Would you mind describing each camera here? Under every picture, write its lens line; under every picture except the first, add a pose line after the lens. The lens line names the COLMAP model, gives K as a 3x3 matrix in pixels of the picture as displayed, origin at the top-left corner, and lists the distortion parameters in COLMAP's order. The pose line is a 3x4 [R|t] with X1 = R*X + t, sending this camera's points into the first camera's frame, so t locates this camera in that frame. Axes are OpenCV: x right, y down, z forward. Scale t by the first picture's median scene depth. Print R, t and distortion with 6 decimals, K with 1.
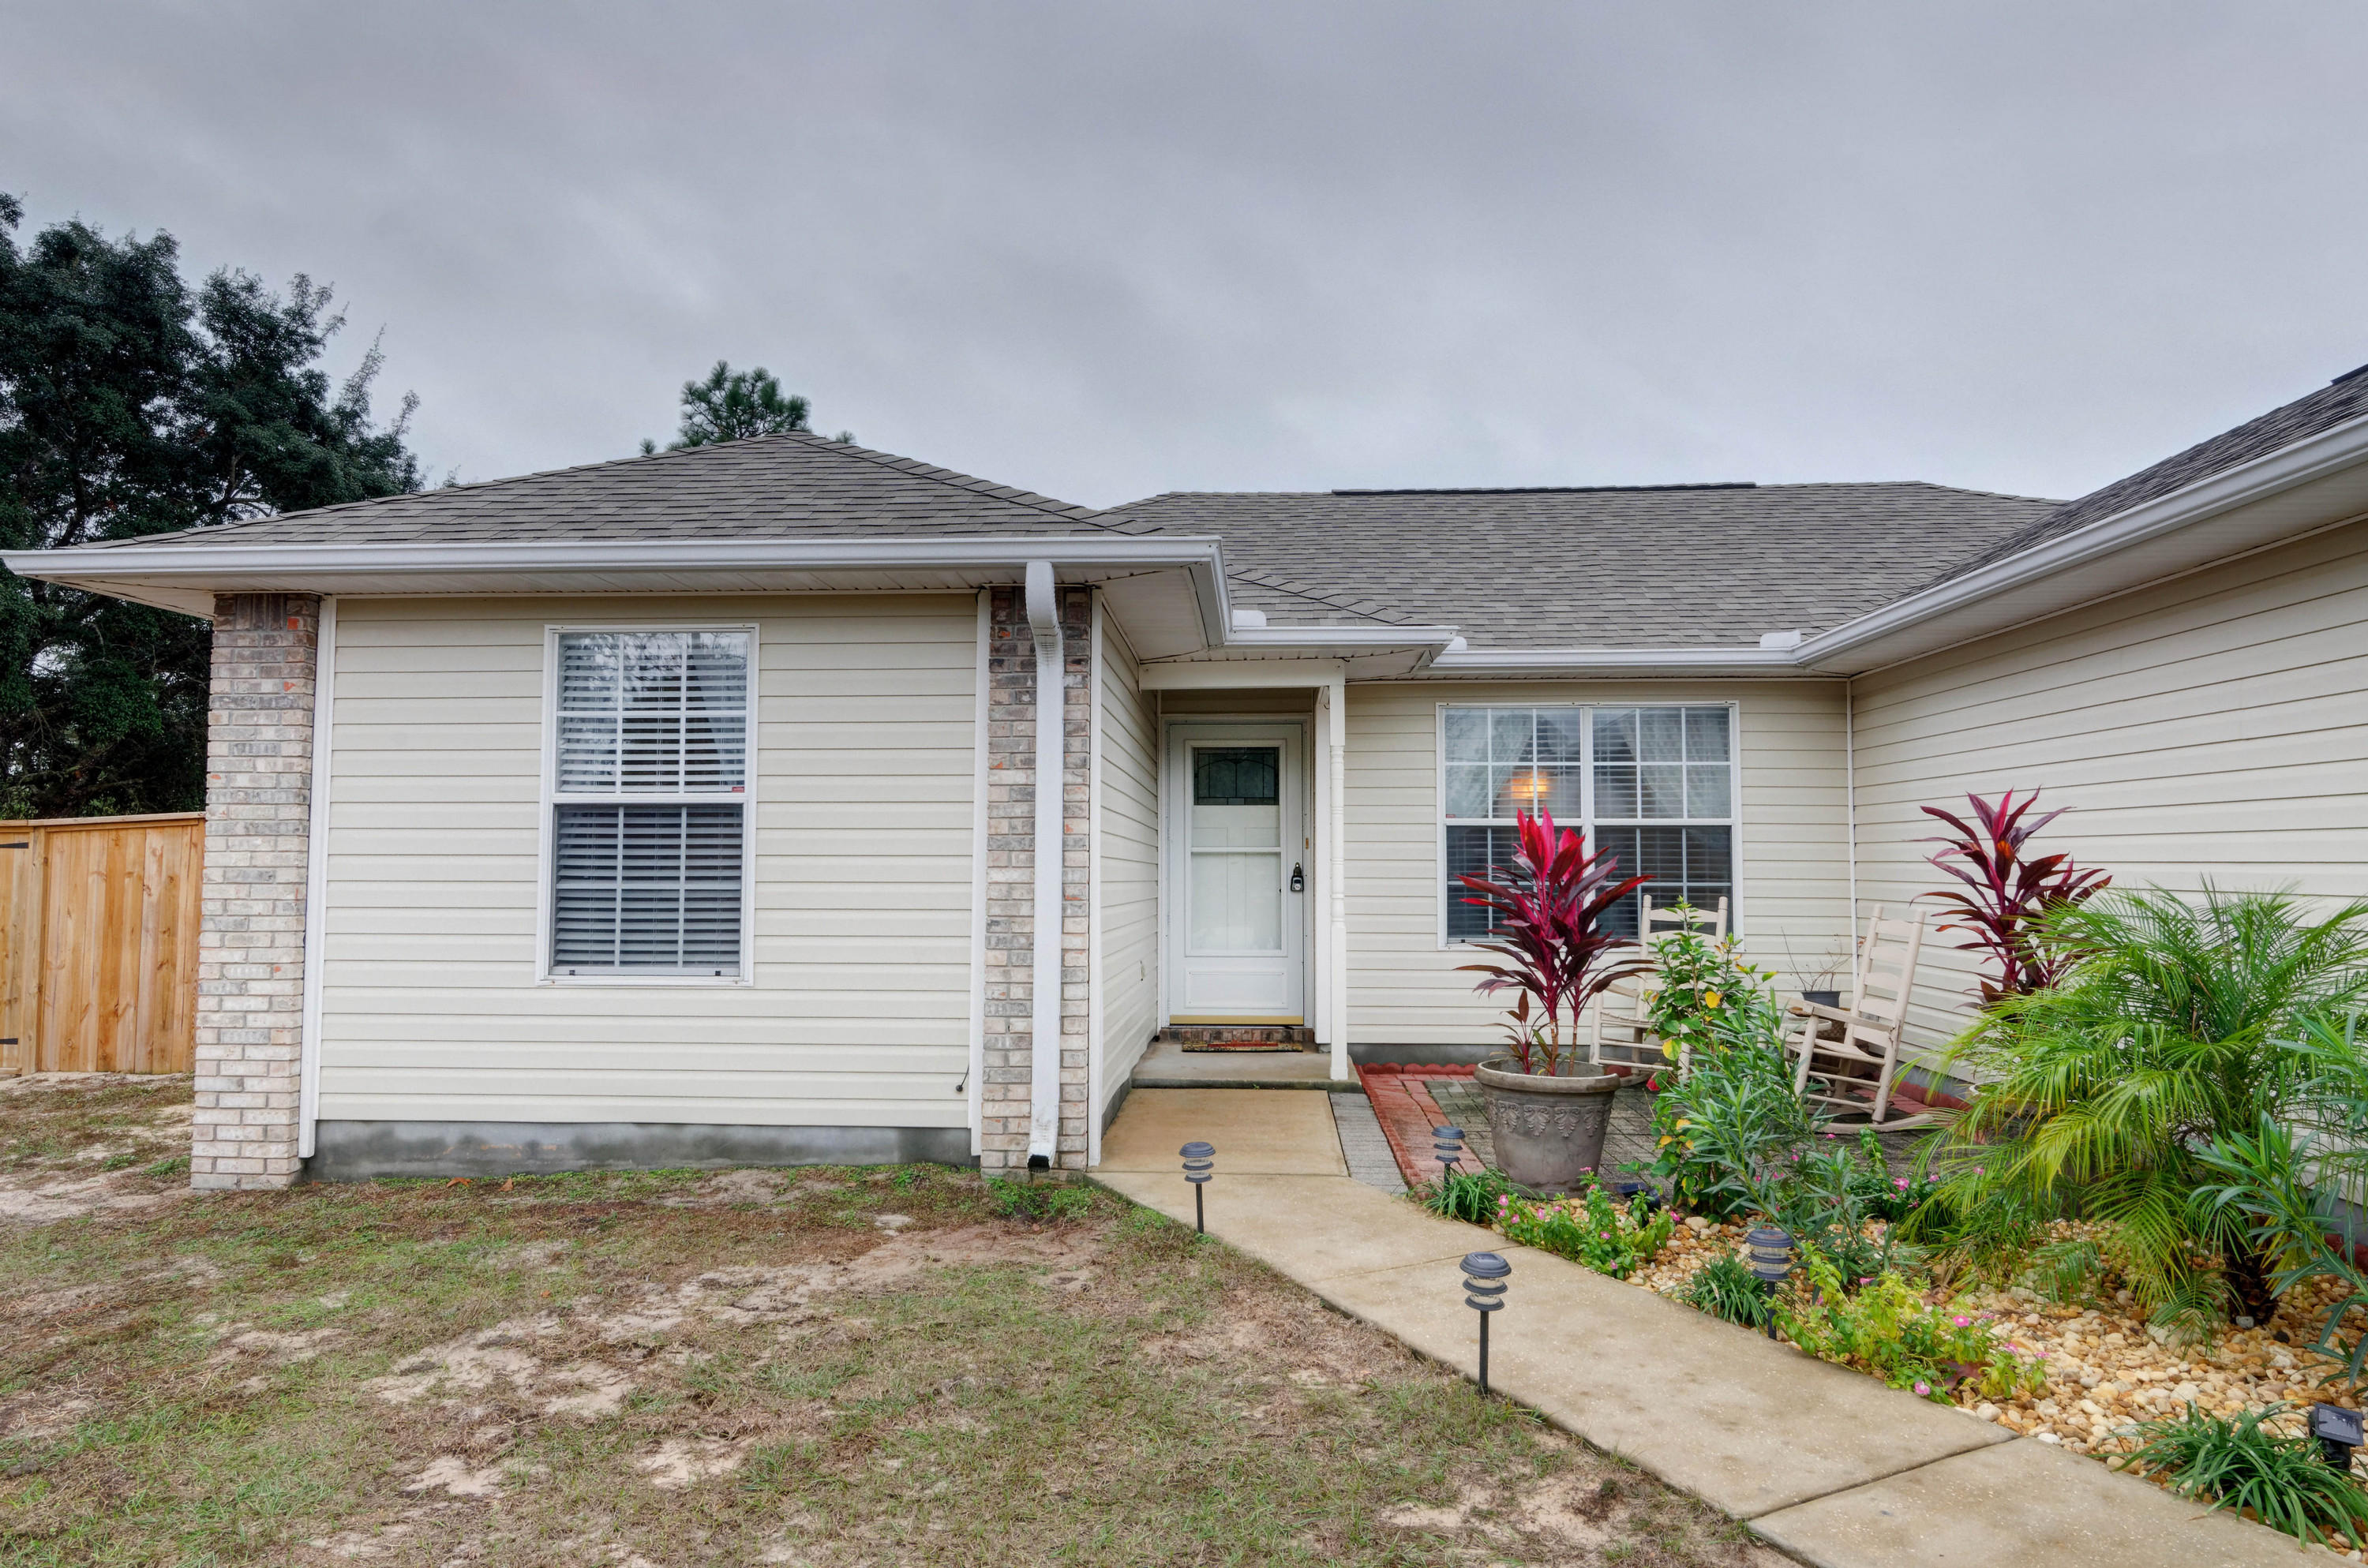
lens RADIAL K [[1424.9, 0, 1184.0], [0, 1424.9, 784.0], [0, 0, 1]] dist [-0.004906, -0.001328]
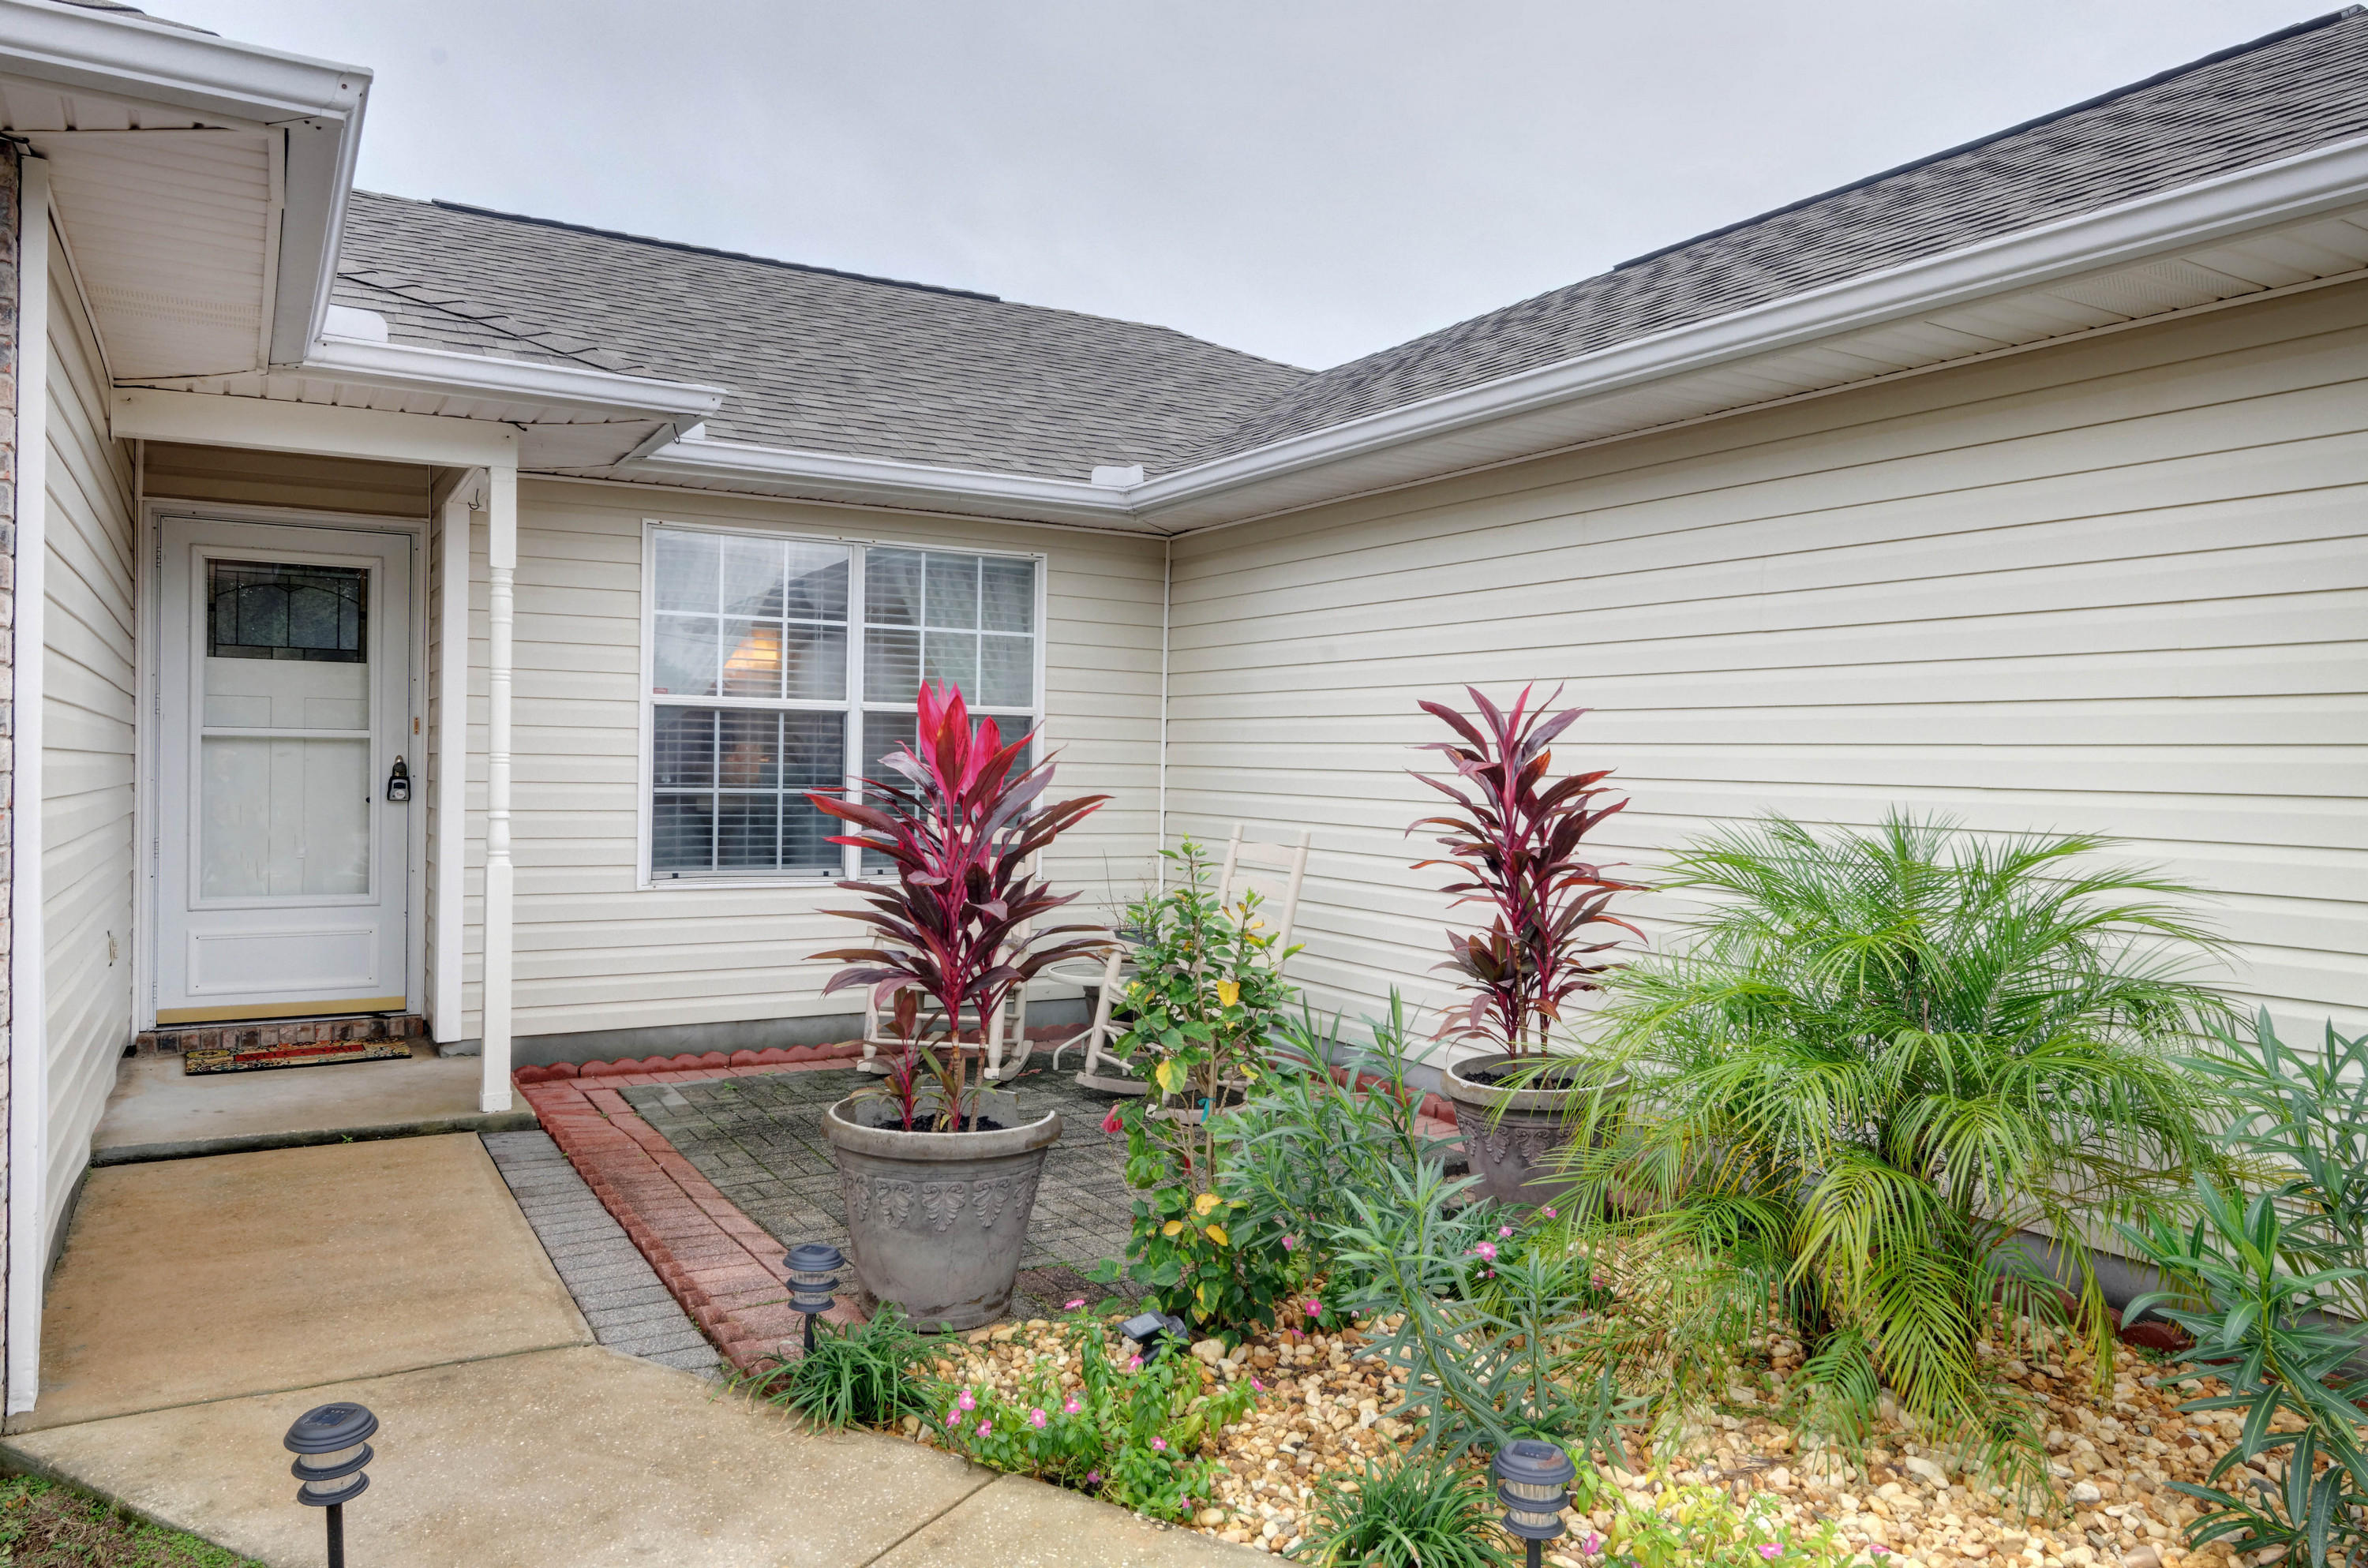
lens RADIAL K [[1605.9, 0, 1181.9], [0, 1605.9, 778.1], [0, 0, 1]] dist [0.005449, -0.007909]
pose [[0.835774, 0.006750, 0.549032, -0.023690], [-0.046496, 0.997203, 0.058519, 0.008212], [-0.547102, -0.074437, 0.833750, 0.241104]]
